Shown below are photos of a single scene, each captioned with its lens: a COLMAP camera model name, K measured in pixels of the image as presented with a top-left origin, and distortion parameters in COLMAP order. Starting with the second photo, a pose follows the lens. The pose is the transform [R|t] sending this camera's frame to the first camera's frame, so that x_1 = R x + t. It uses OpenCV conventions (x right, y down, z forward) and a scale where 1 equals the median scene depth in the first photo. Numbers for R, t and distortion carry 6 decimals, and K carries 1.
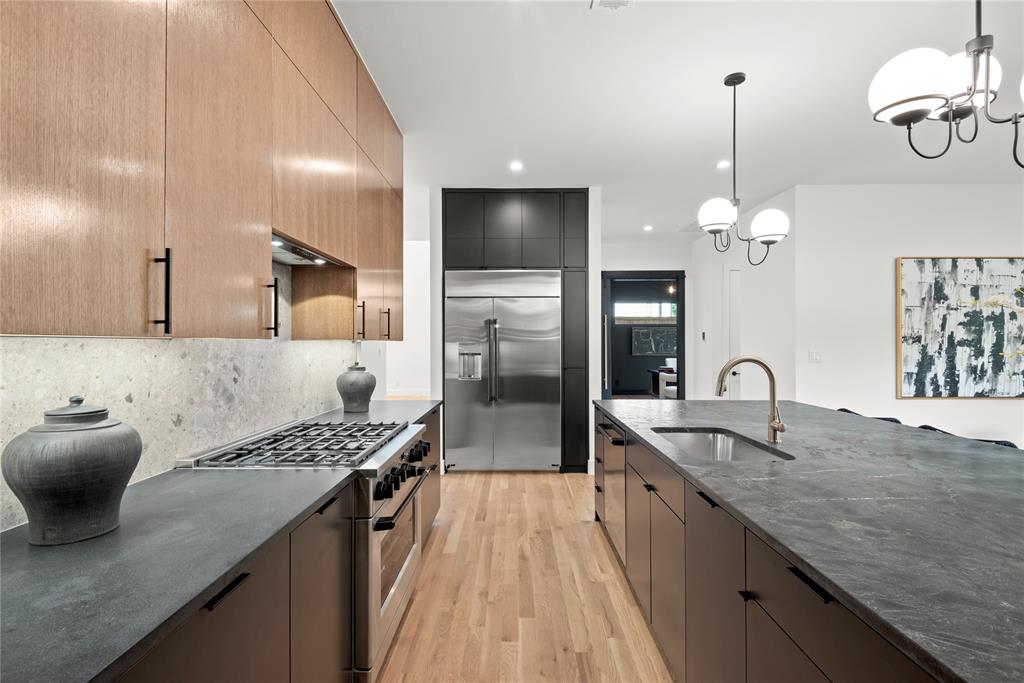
lens RADIAL K [[470.5, 0, 511.7], [0, 470.5, 341.5], [0, 0, 1]] dist [-0.003095, -0.000810]
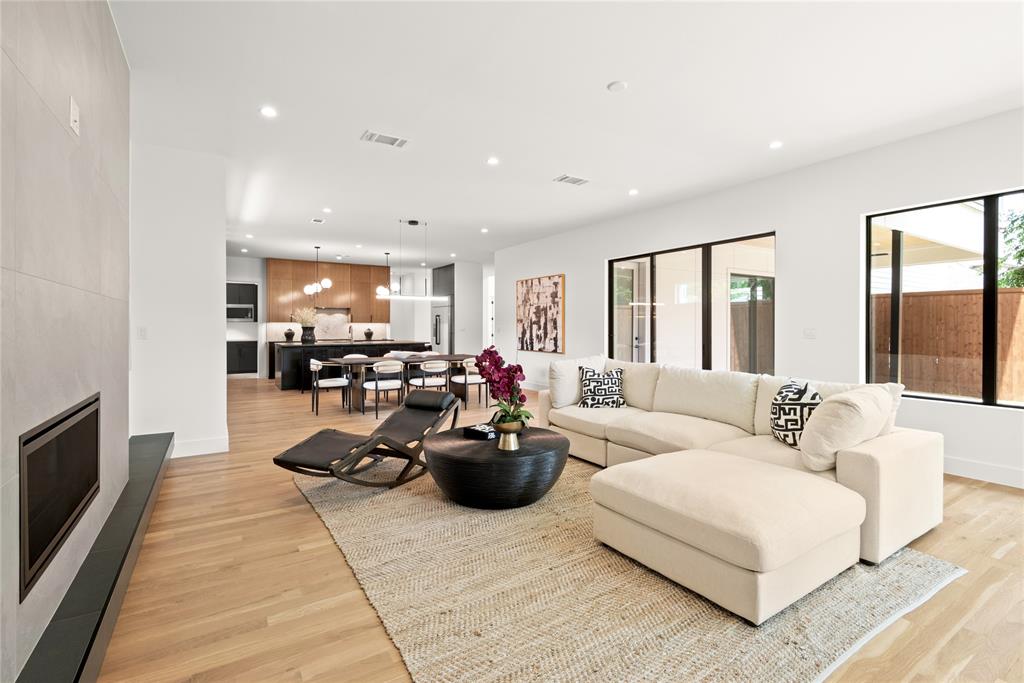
lens RADIAL K [[470.5, 0, 512.1], [0, 470.5, 335.4], [0, 0, 1]] dist [-0.003095, -0.000810]
pose [[0.547652, 0.016203, -0.836550, 2.541302], [0.001575, 0.999791, 0.020395, 0.015410], [0.836705, -0.012487, 0.547512, -0.144702]]
